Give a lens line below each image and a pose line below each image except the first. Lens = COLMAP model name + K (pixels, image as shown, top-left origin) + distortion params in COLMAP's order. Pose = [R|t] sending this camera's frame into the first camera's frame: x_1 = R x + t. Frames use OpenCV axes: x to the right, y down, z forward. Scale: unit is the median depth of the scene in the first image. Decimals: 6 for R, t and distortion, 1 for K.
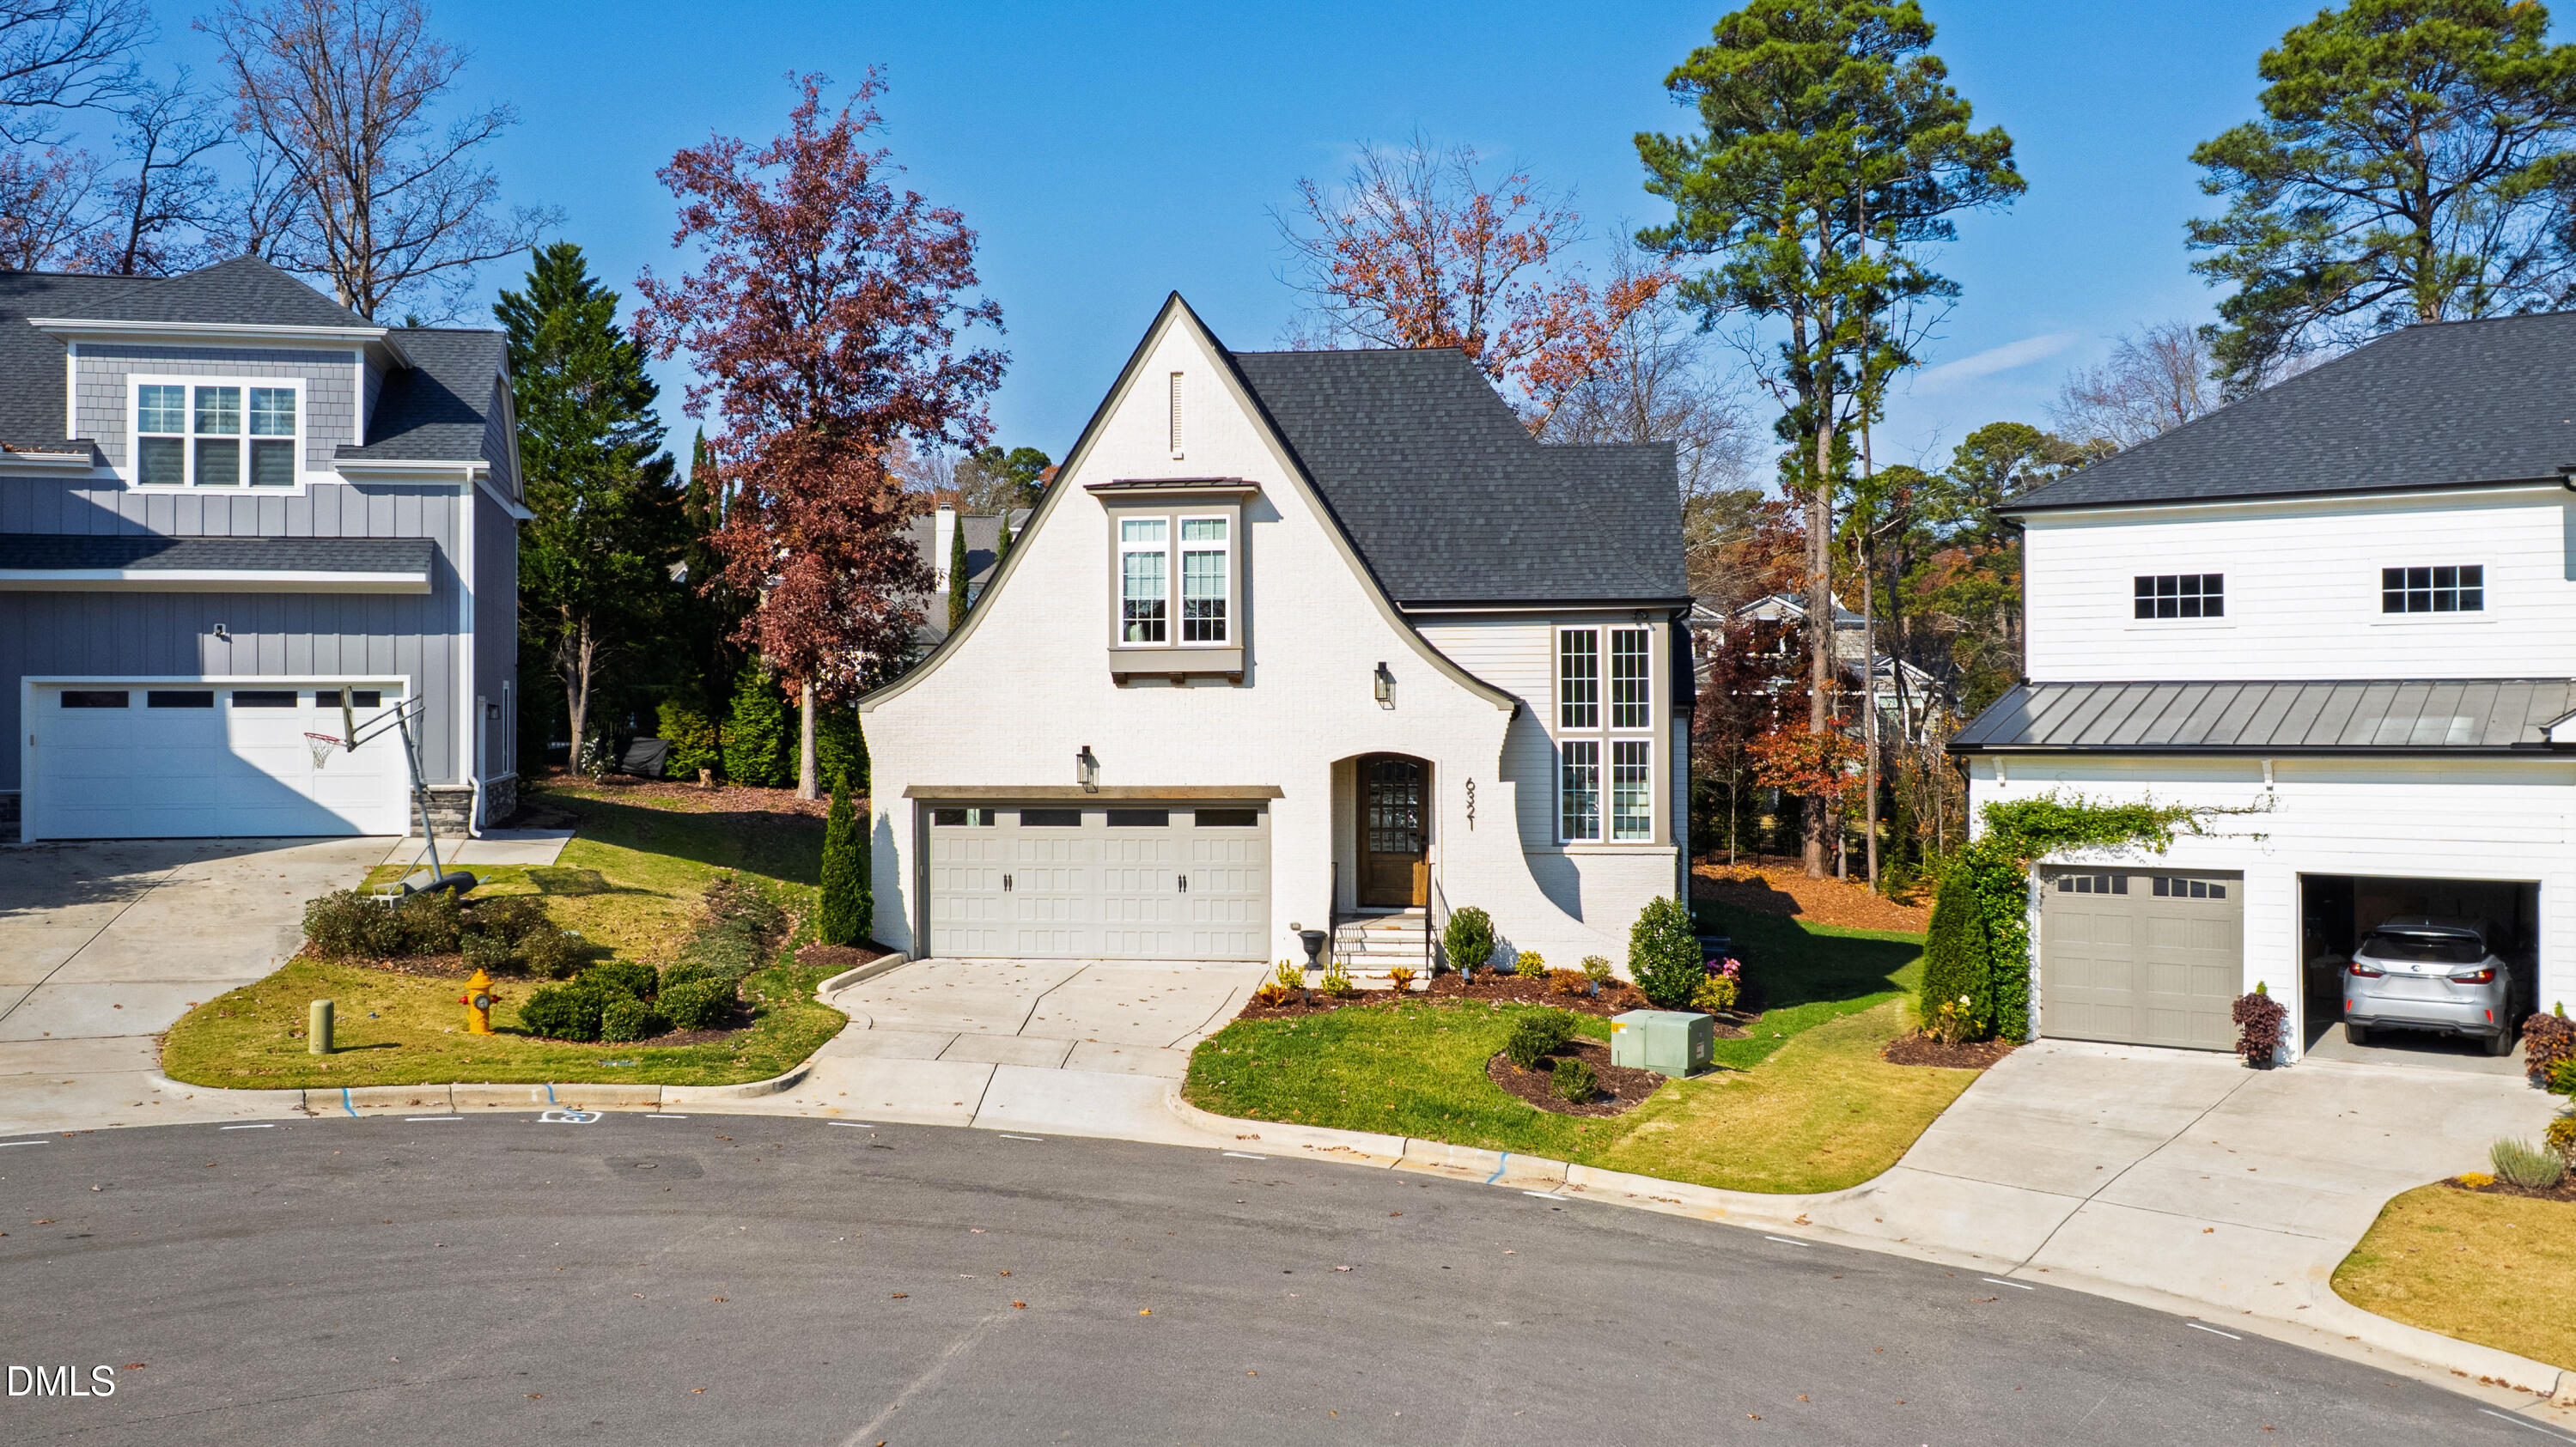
lens RADIAL K [[1992.8, 0, 1288.0], [0, 1992.8, 723.5], [0, 0, 1]] dist [-0.041333, 0.003167]
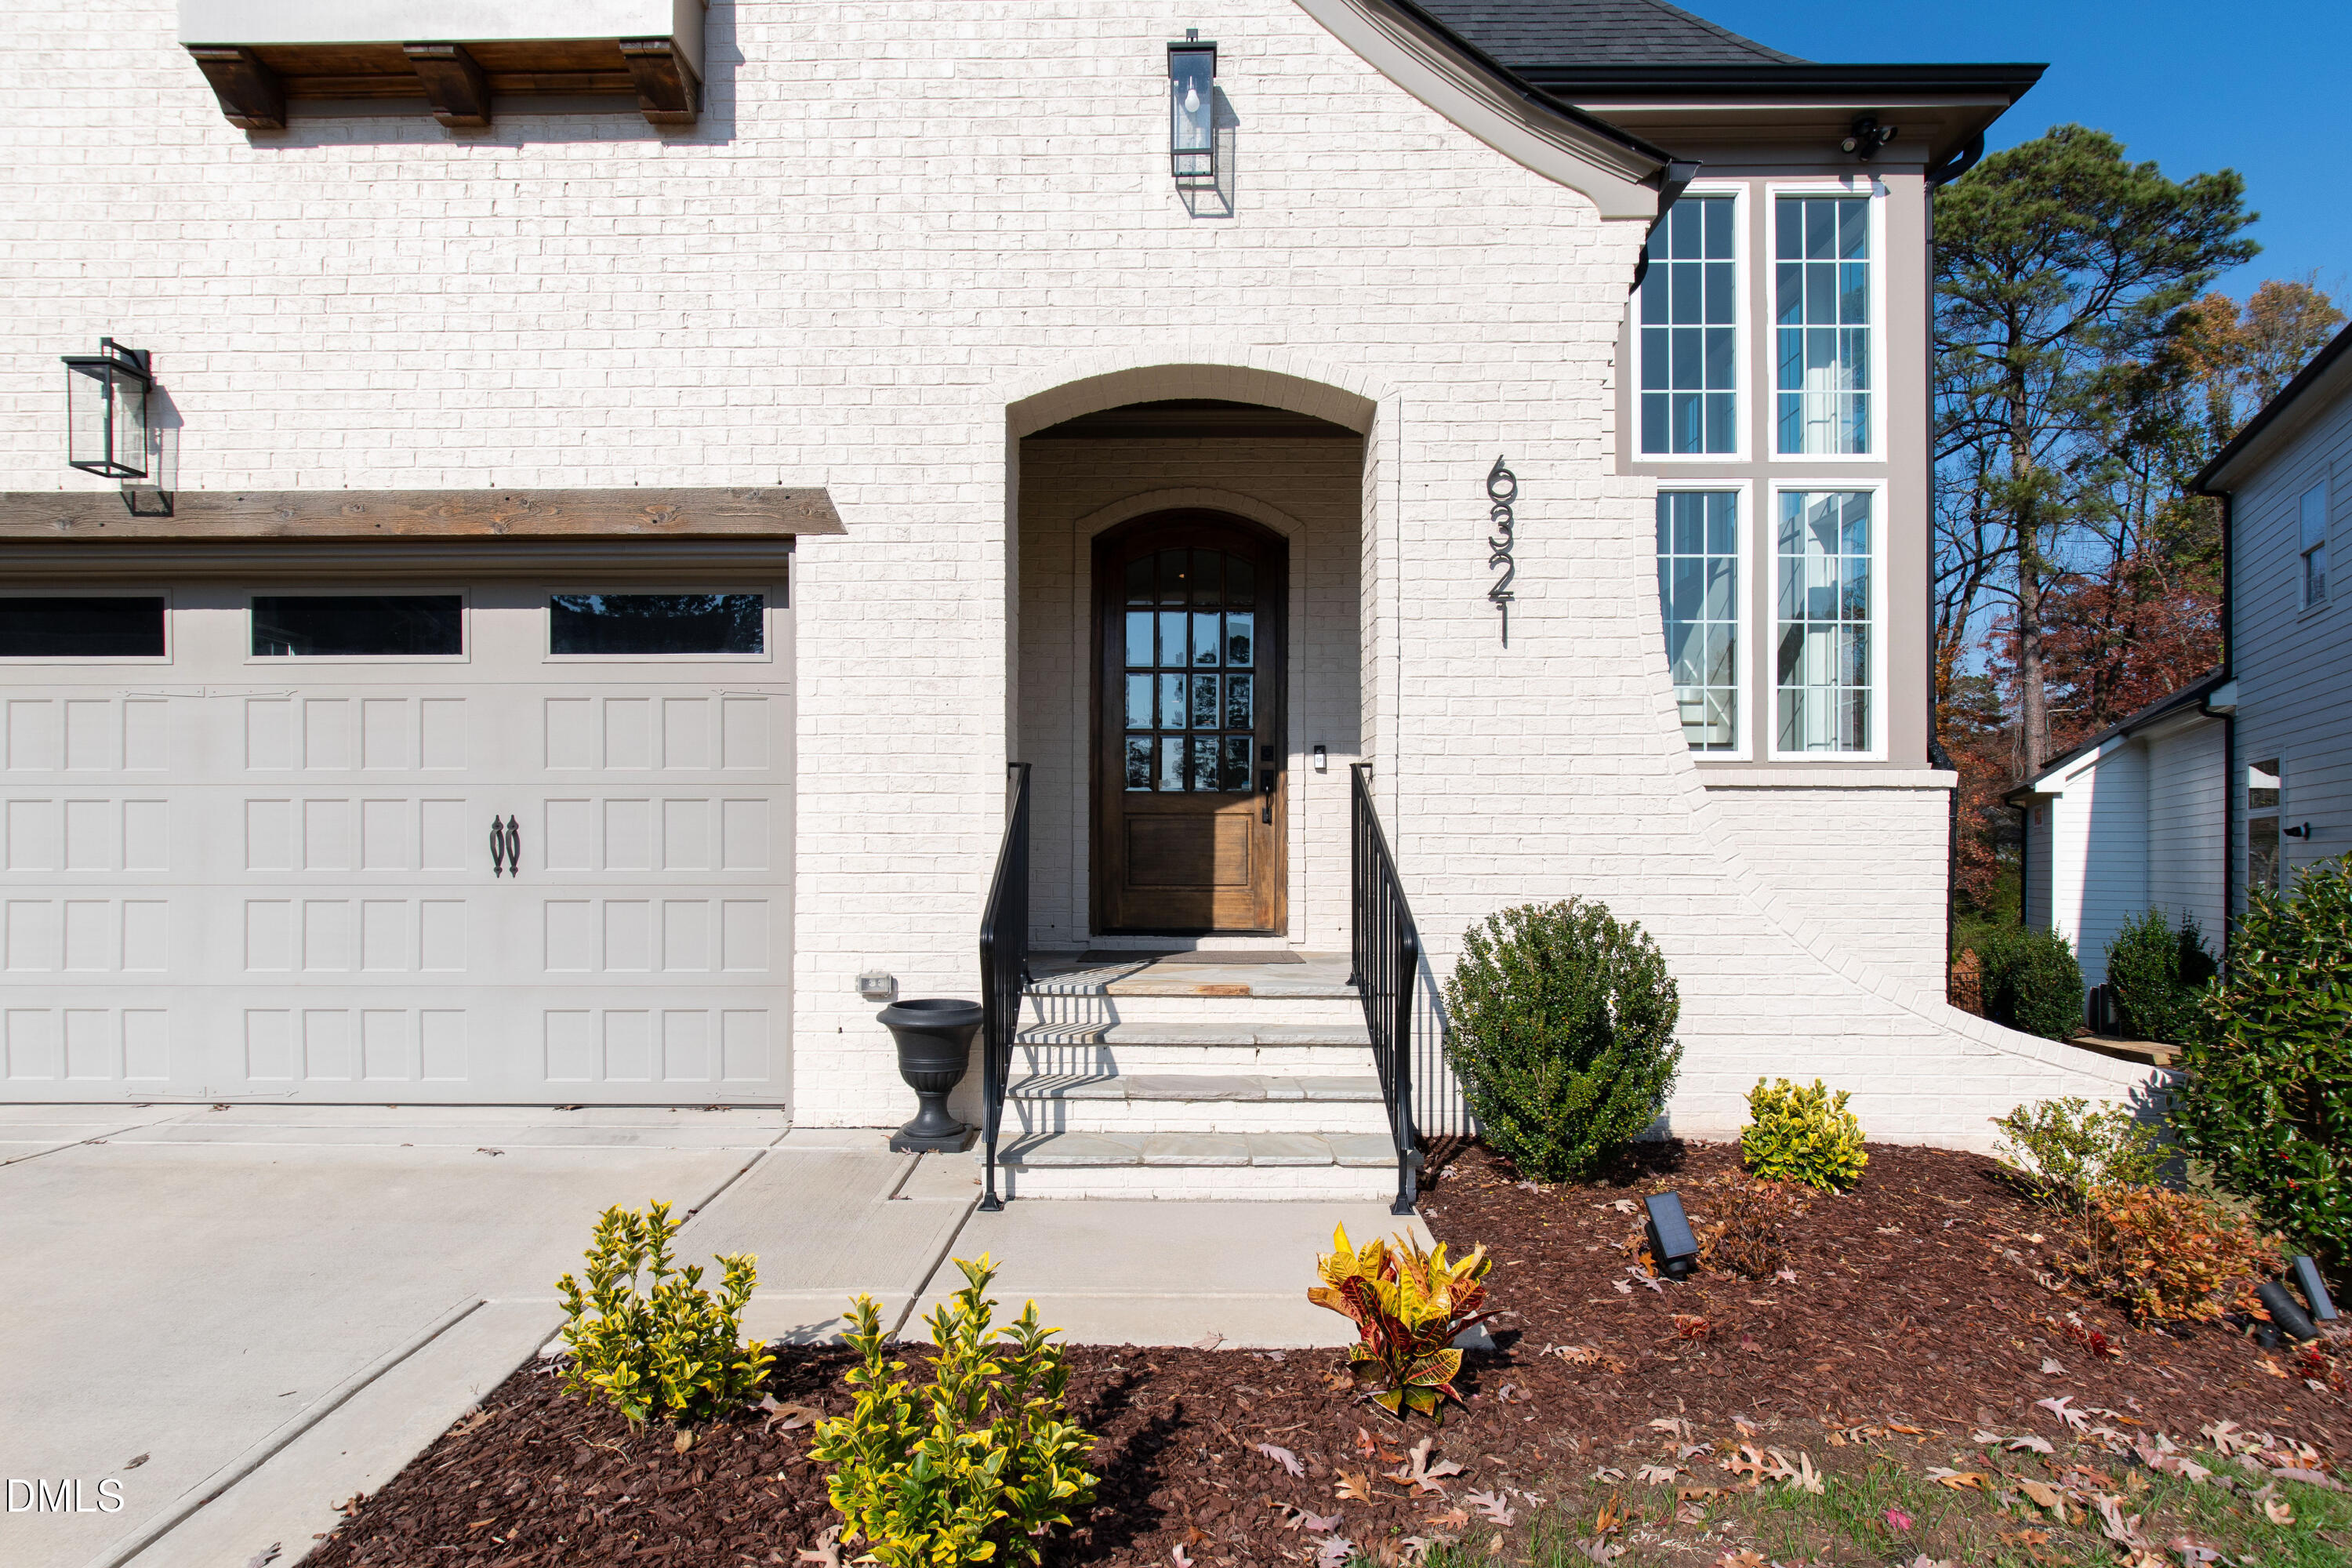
lens RADIAL K [[1181.0, 0, 1176.3], [0, 1181.0, 869.0], [0, 0, 1]] dist [-0.001480, -0.000546]
pose [[0.993606, 0.004724, 0.112803, 0.026240], [-0.004490, 0.999987, -0.002329, 0.083487], [-0.112813, 0.001808, 0.993615, 0.810343]]
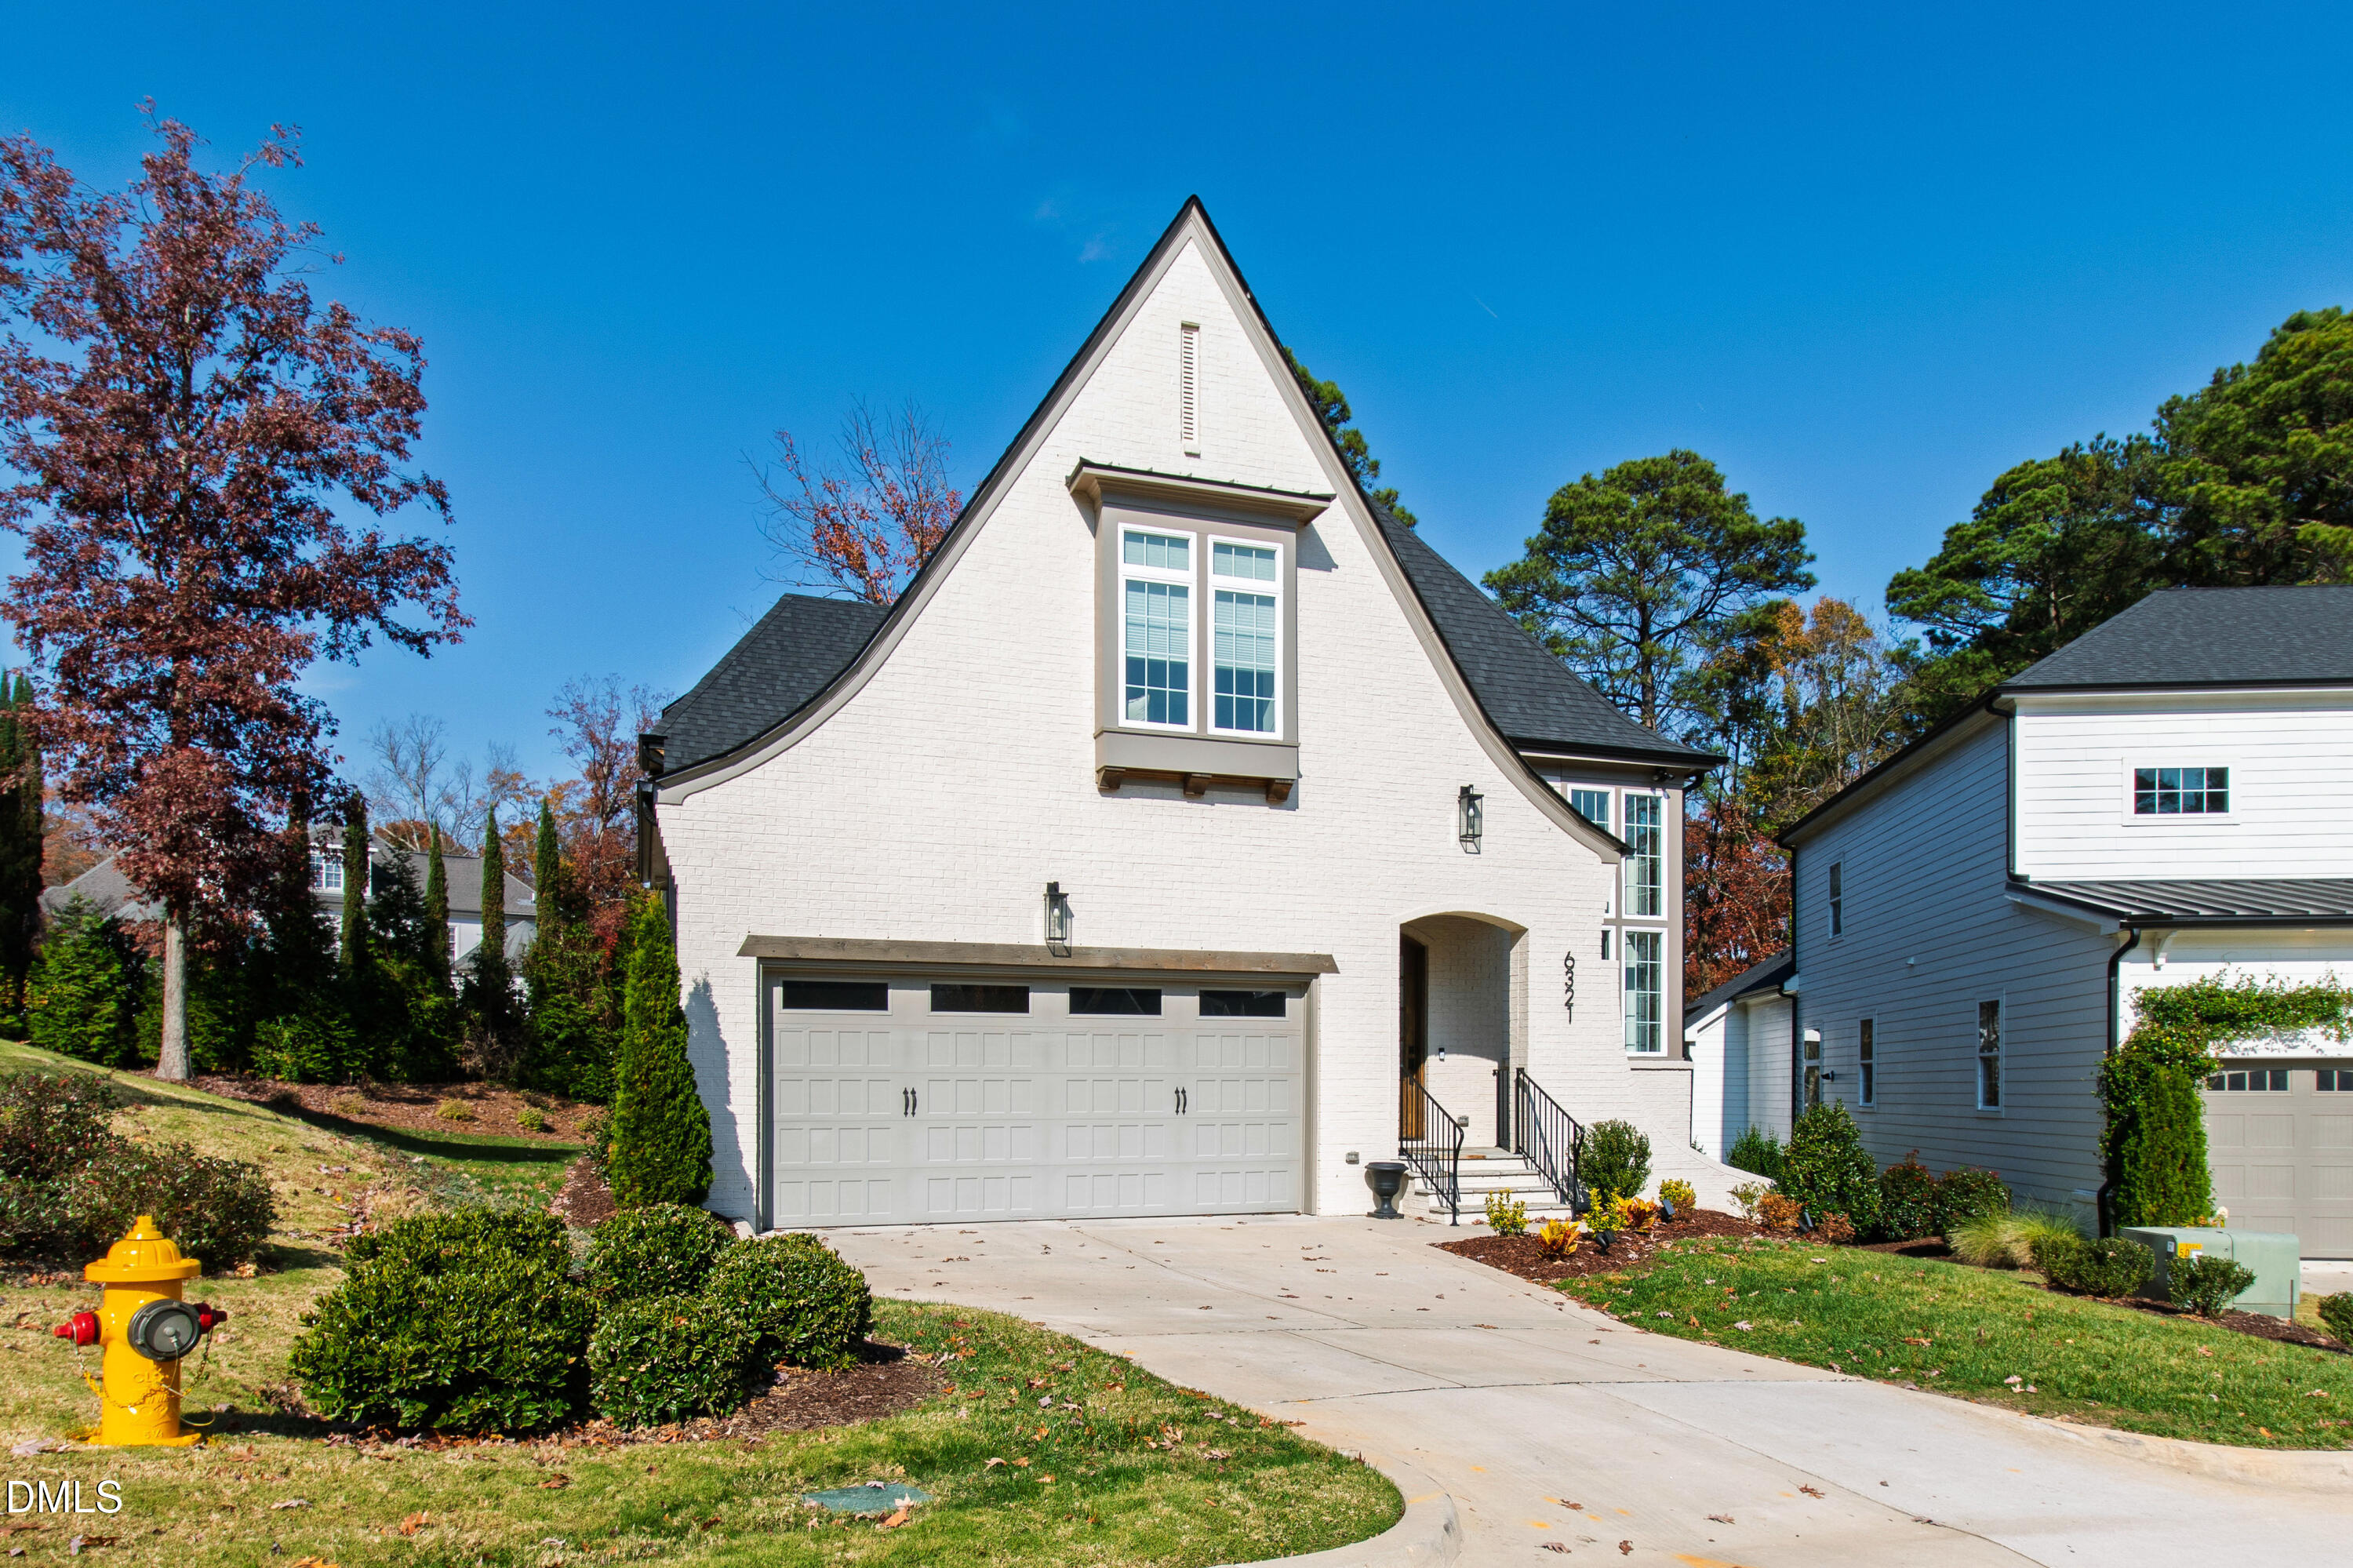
lens RADIAL K [[1508.8, 0, 1230.9], [0, 1508.8, 1101.6], [0, 0, 1]] dist [-0.000339, -0.002850]
pose [[0.885609, -0.000106, 0.464431, -0.272156], [-0.002046, 0.999989, 0.004130, 0.078274], [-0.464426, -0.004608, 0.885600, 0.541085]]
